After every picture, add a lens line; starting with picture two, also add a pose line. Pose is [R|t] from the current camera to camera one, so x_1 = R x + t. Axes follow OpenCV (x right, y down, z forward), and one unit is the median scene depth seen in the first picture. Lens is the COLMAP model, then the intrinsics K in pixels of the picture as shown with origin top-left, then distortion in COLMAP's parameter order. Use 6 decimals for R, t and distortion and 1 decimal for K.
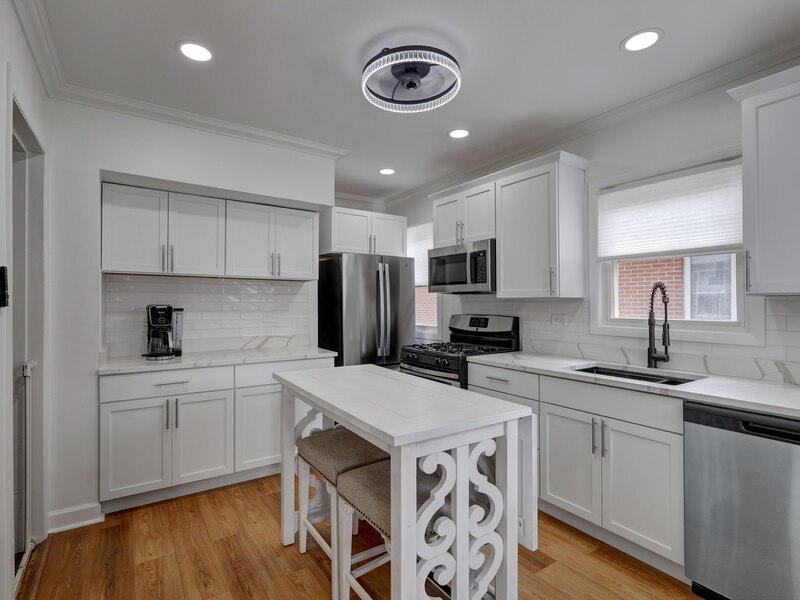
lens RADIAL K [[405.1, 0, 400.1], [0, 405.1, 302.2], [0, 0, 1]] dist [0.000639, 0.000073]
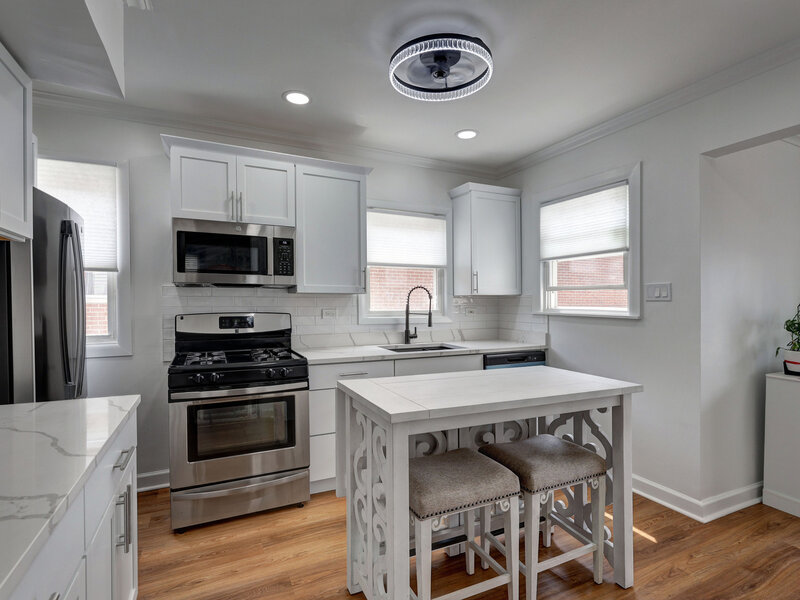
lens RADIAL K [[405.1, 0, 400.5], [0, 405.1, 300.8], [0, 0, 1]] dist [0.000639, 0.000073]
pose [[0.144751, 0.003040, 0.989463, -0.628468], [-0.001749, 0.999995, -0.002817, 0.009649], [-0.989467, -0.001323, 0.144755, 0.631295]]
